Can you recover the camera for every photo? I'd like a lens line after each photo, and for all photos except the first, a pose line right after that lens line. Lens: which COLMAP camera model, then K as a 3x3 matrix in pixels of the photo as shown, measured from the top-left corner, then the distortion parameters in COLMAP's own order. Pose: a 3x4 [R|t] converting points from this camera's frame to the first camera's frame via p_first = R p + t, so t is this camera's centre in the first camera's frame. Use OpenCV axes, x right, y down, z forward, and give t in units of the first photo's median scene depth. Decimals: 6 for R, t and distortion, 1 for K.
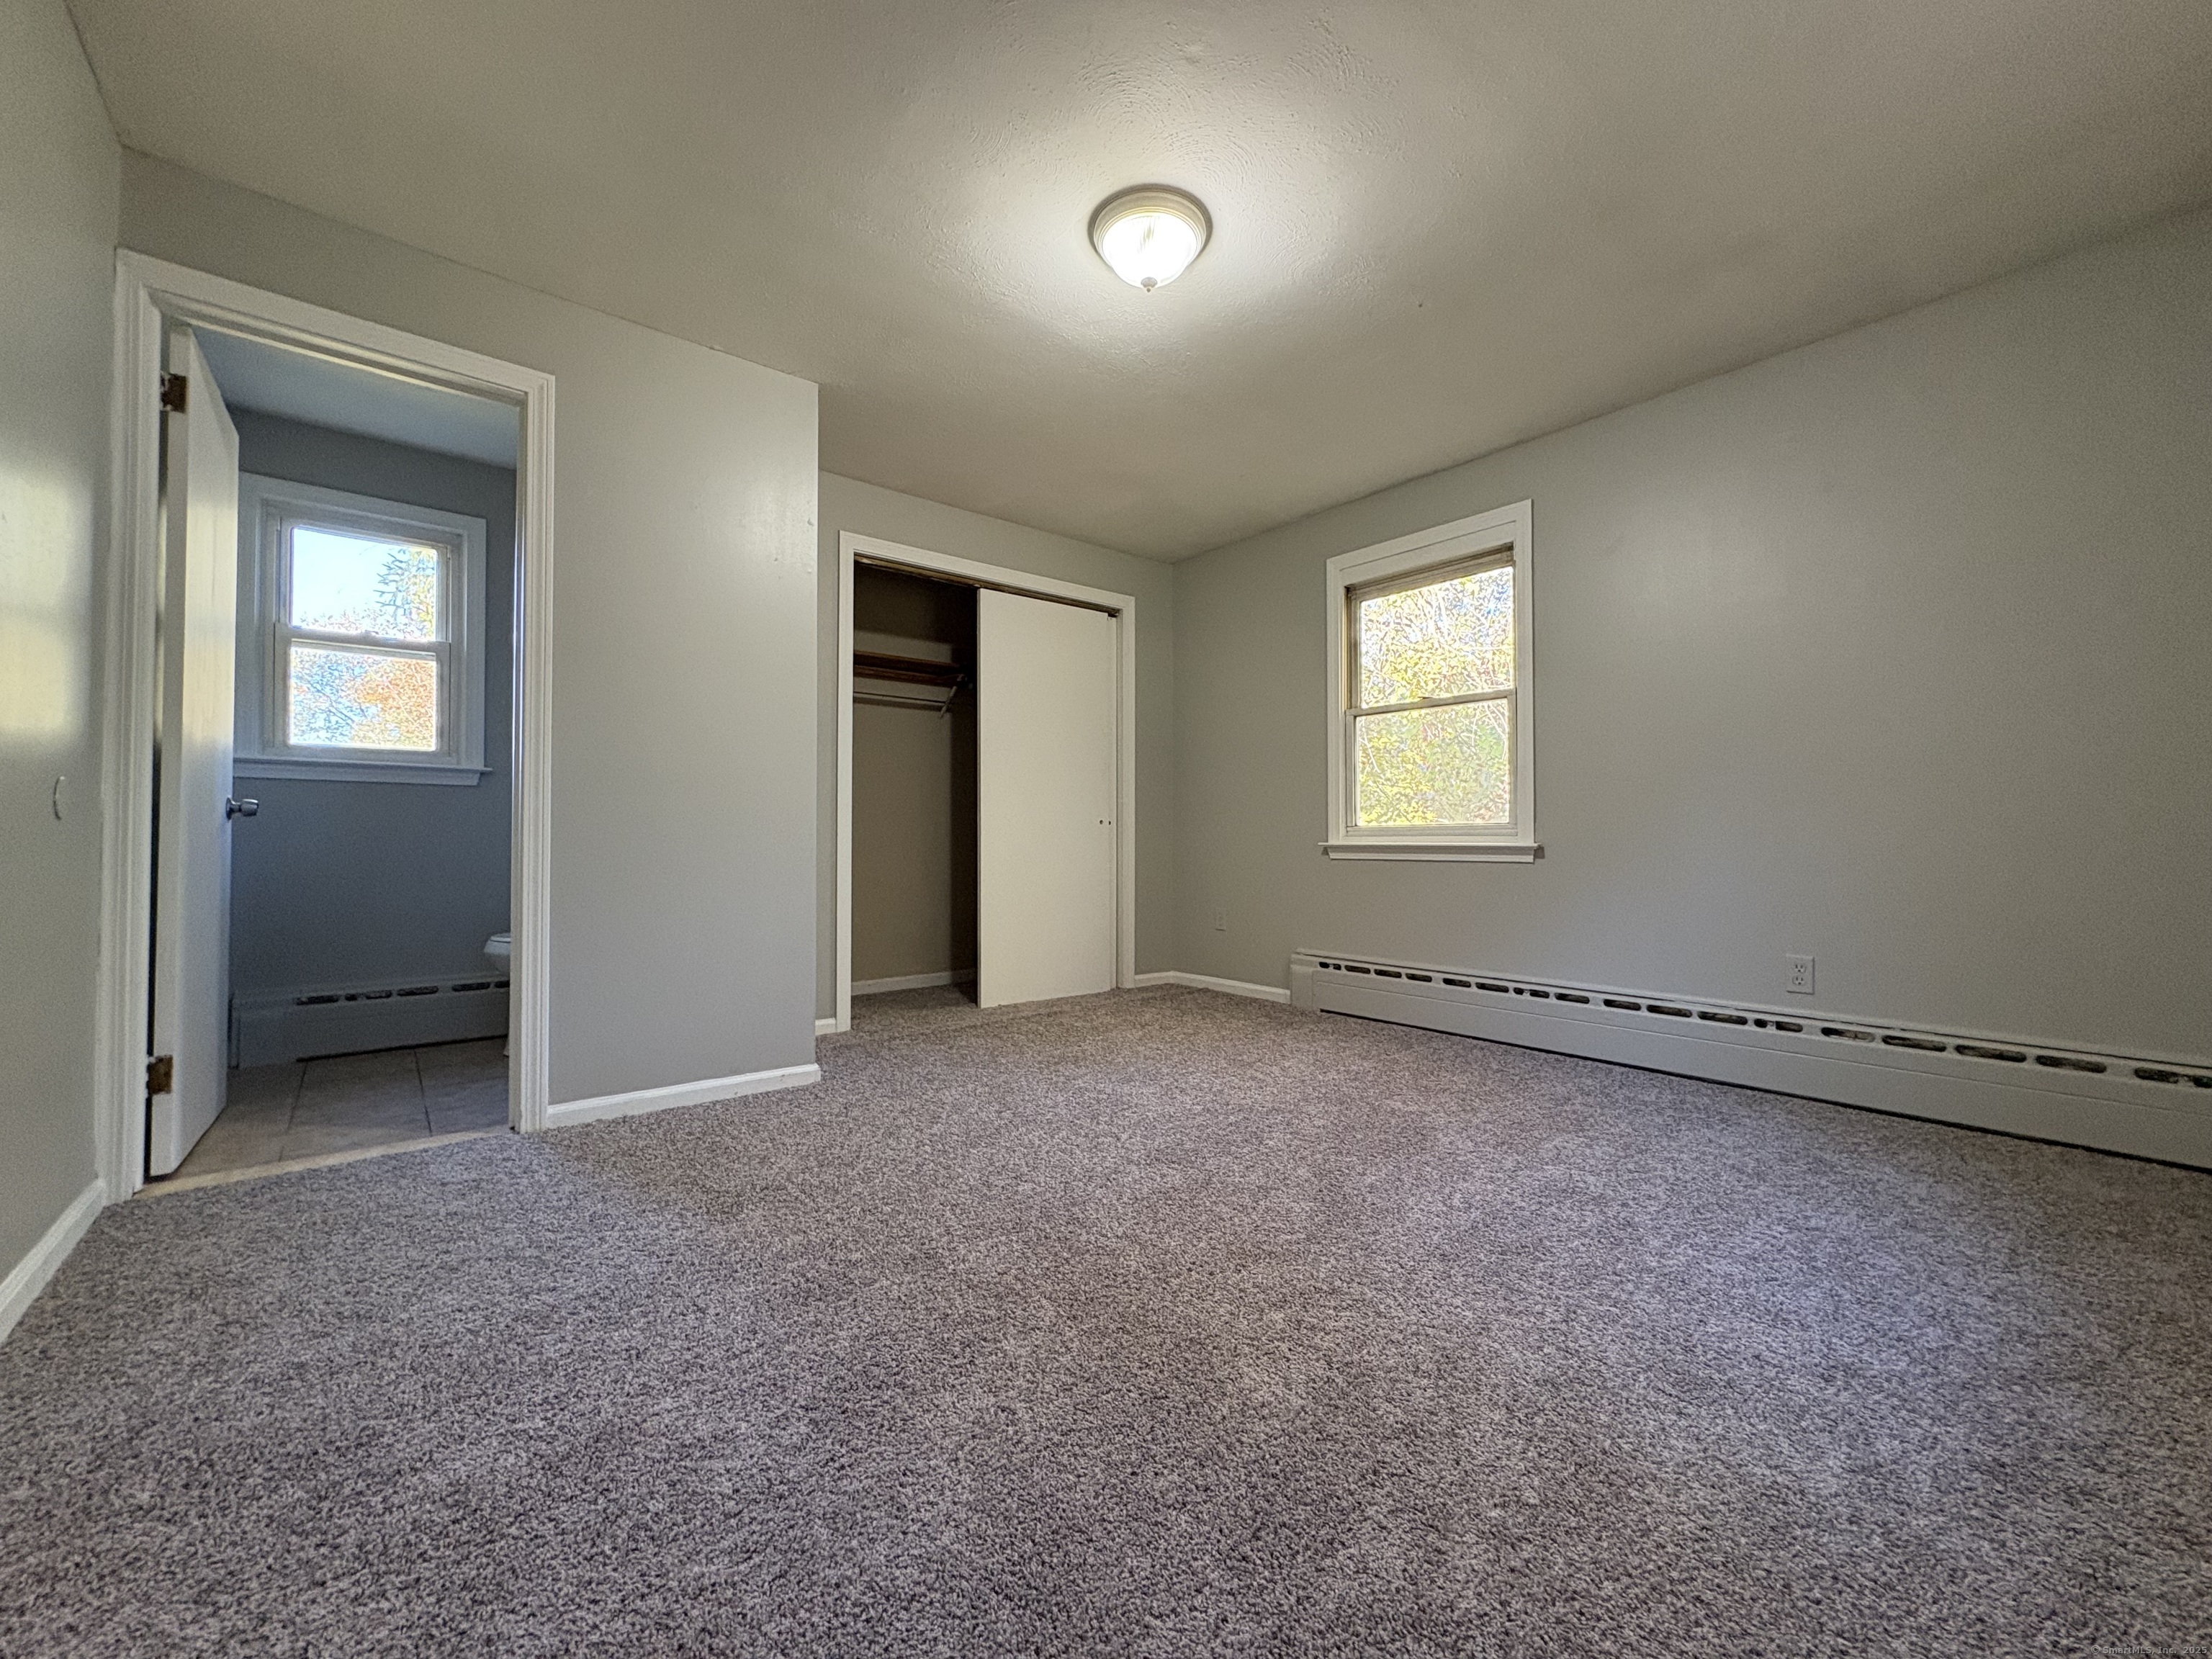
lens RADIAL K [[876.7, 0, 1104.1], [0, 876.7, 829.1], [0, 0, 1]] dist [-0.003249, 0.000683]
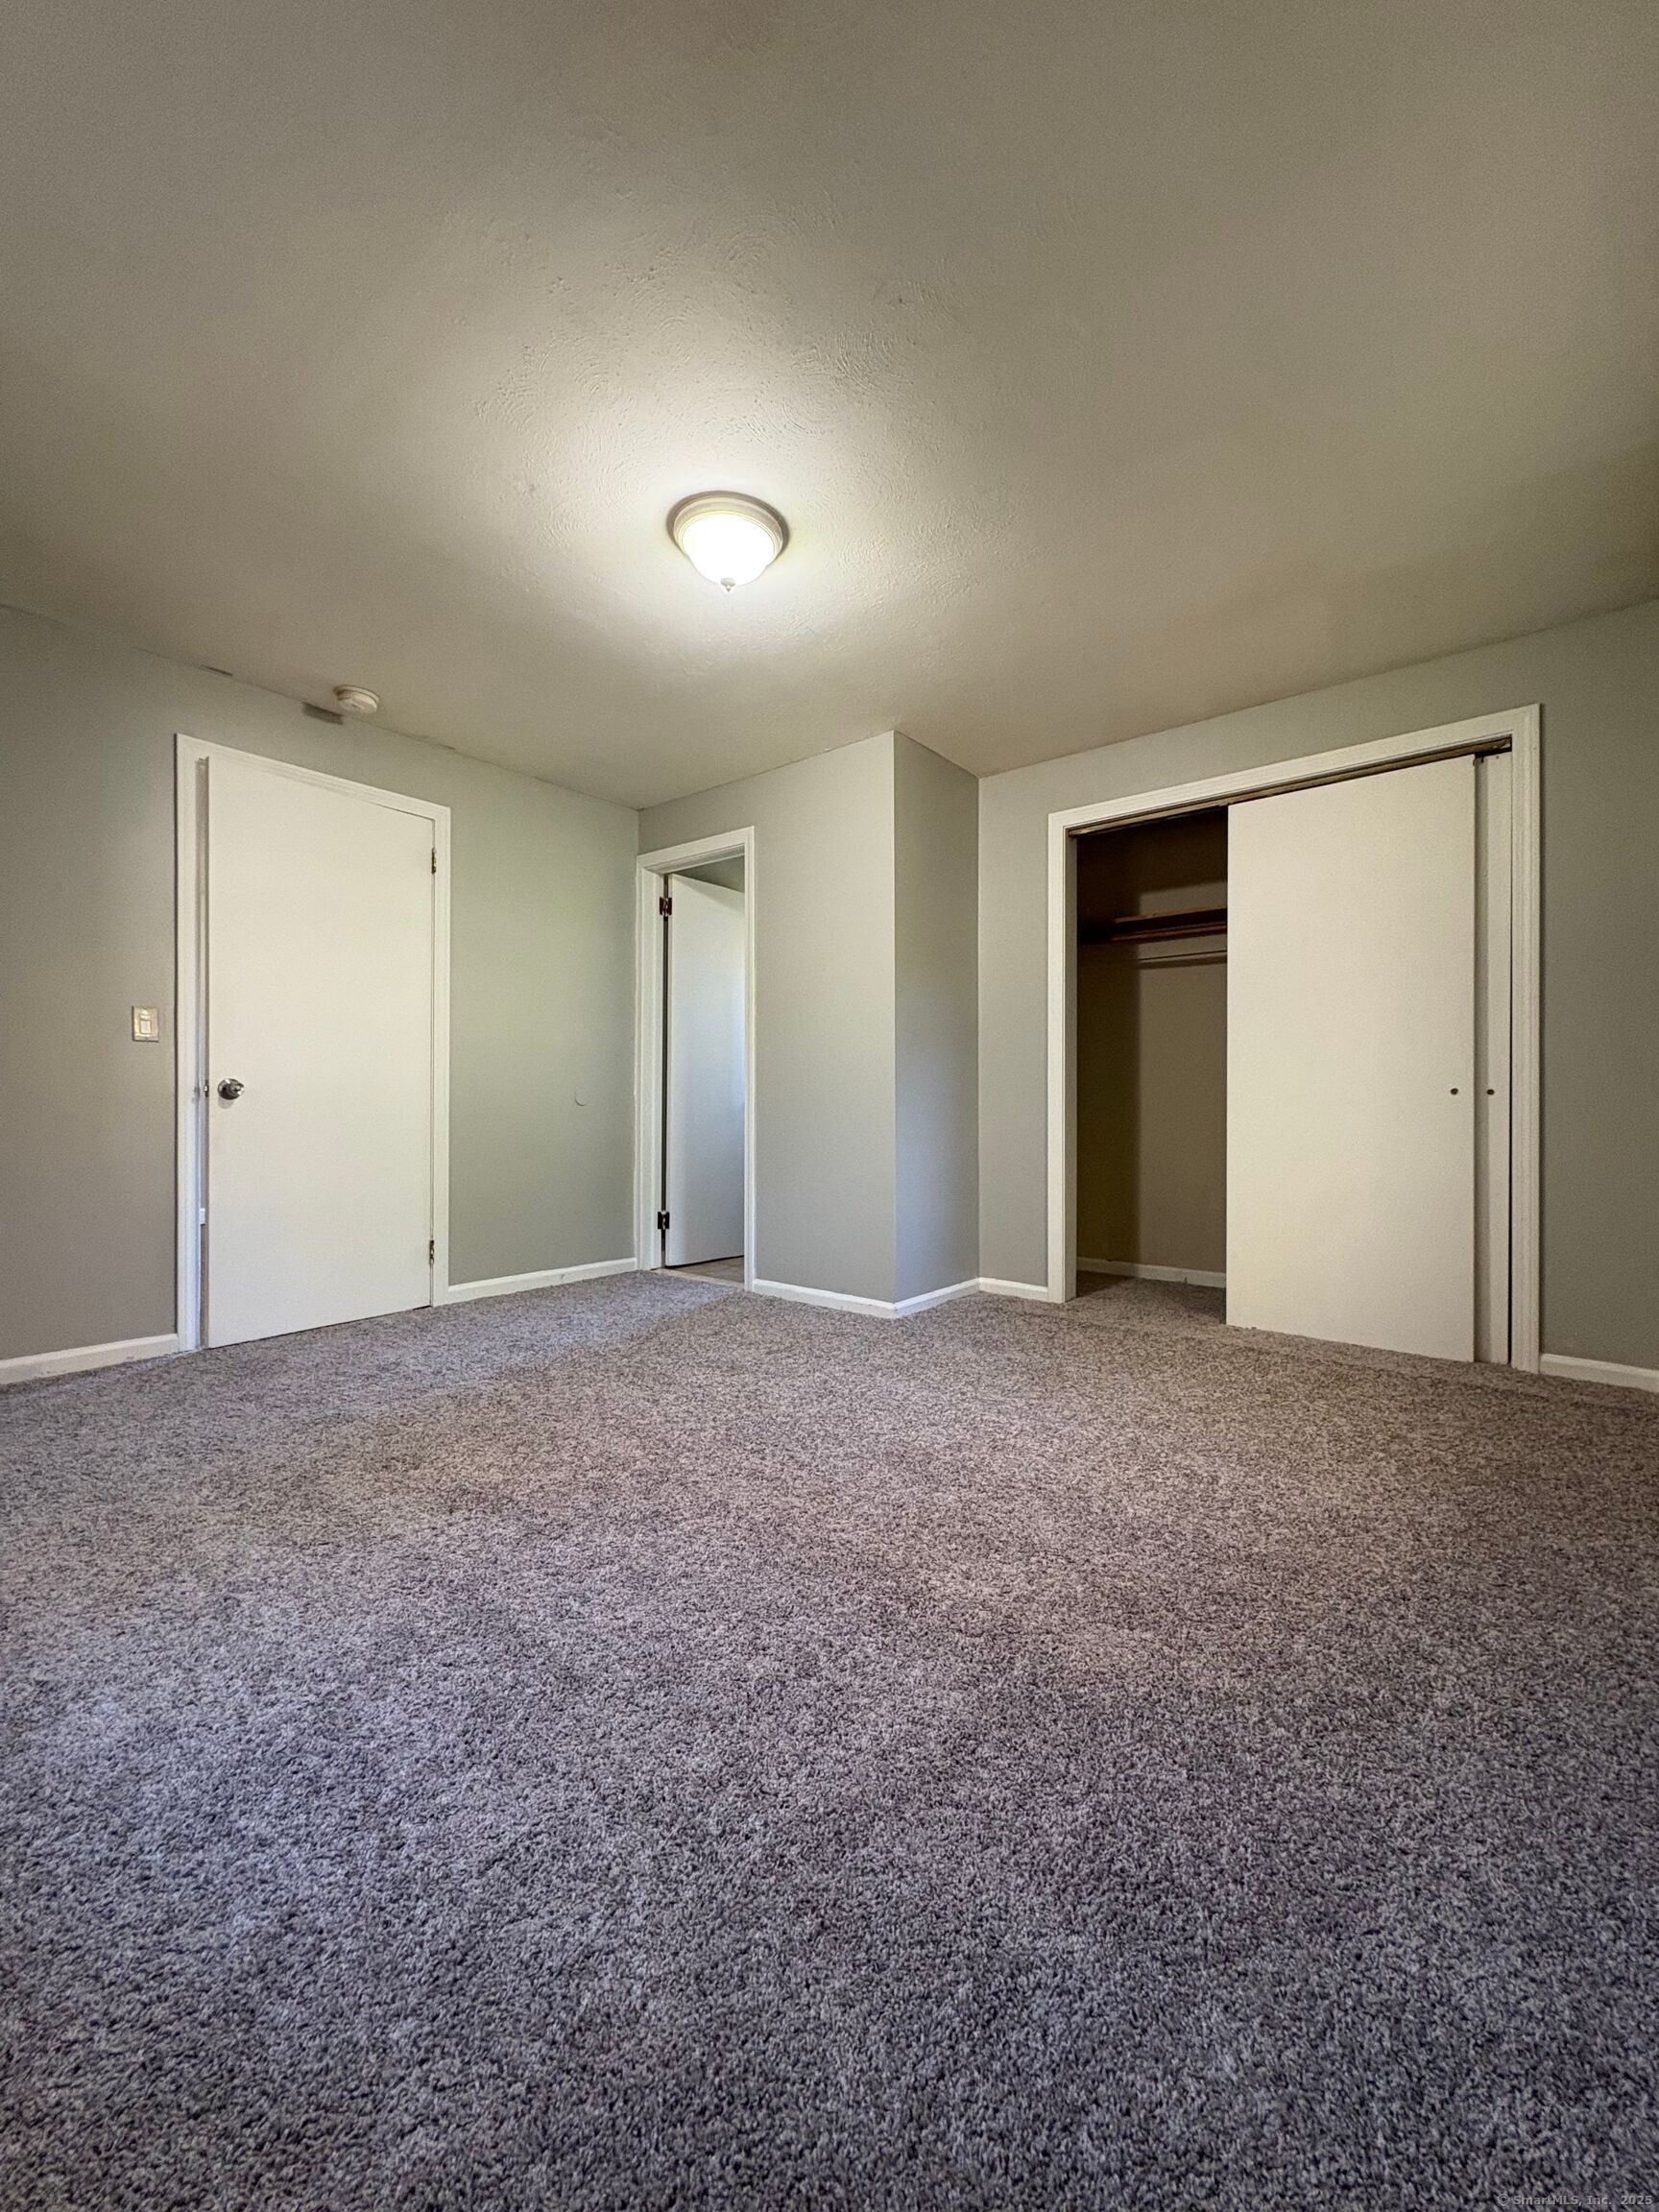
lens RADIAL K [[876.7, 0, 827.2], [0, 876.7, 1102.4], [0, 0, 1]] dist [-0.003249, 0.000683]
pose [[0.202627, 0.004026, -0.979248, 0.623151], [0.012345, 0.999902, 0.006665, -0.012402], [0.979178, -0.013440, 0.202557, 0.511102]]
